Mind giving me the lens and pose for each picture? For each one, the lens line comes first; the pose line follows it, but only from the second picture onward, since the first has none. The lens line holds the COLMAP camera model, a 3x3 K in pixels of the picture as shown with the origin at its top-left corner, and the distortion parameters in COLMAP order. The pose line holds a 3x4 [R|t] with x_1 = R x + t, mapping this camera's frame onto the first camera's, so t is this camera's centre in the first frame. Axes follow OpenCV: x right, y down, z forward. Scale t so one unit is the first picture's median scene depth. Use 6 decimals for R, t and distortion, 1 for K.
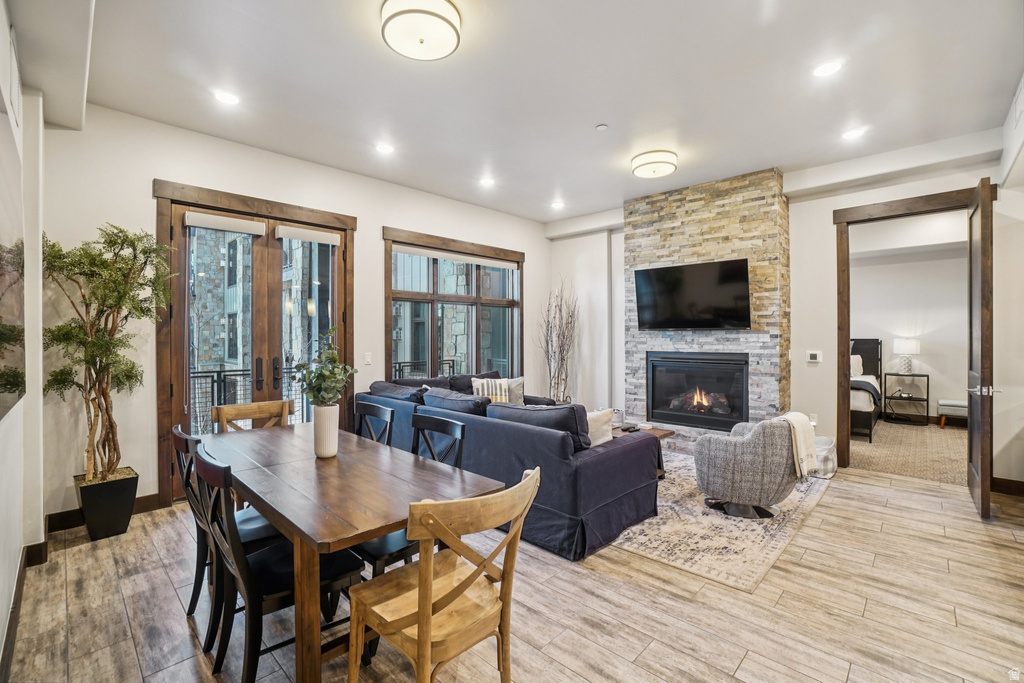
lens RADIAL K [[442.4, 0, 512.0], [0, 442.4, 341.5], [0, 0, 1]] dist [-0.037770, 0.000556]
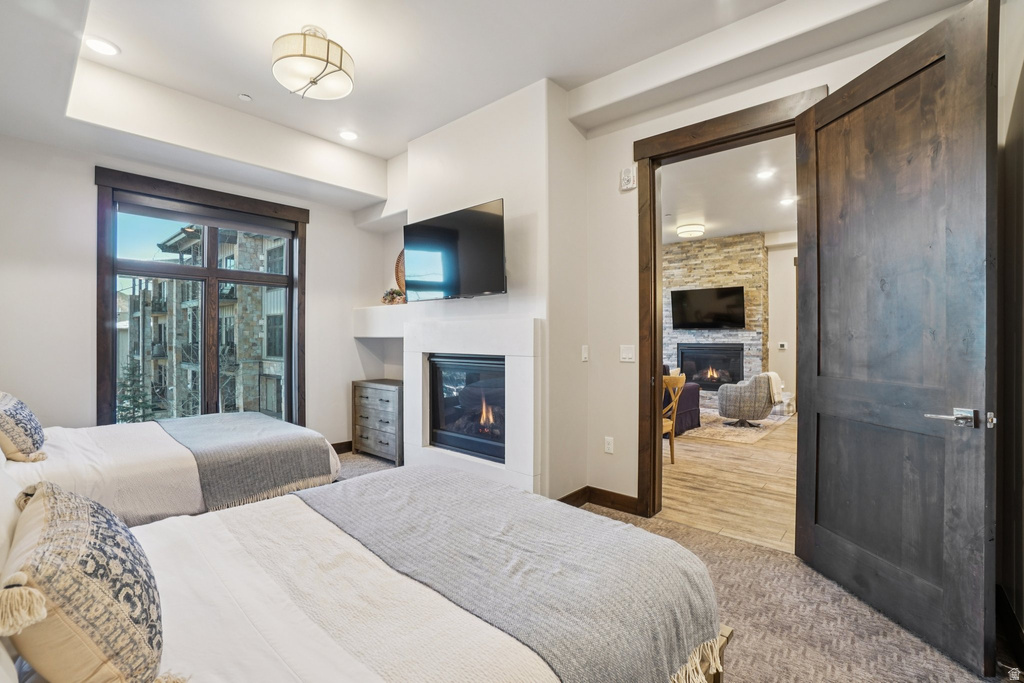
lens RADIAL K [[456.2, 0, 503.7], [0, 456.2, 345.3], [0, 0, 1]] dist [-0.055760, 0.018468]
pose [[0.999269, 0.003257, 0.038097, -0.417290], [-0.003304, 0.999994, 0.001159, 0.034228], [-0.038093, -0.001284, 0.999273, -0.642627]]
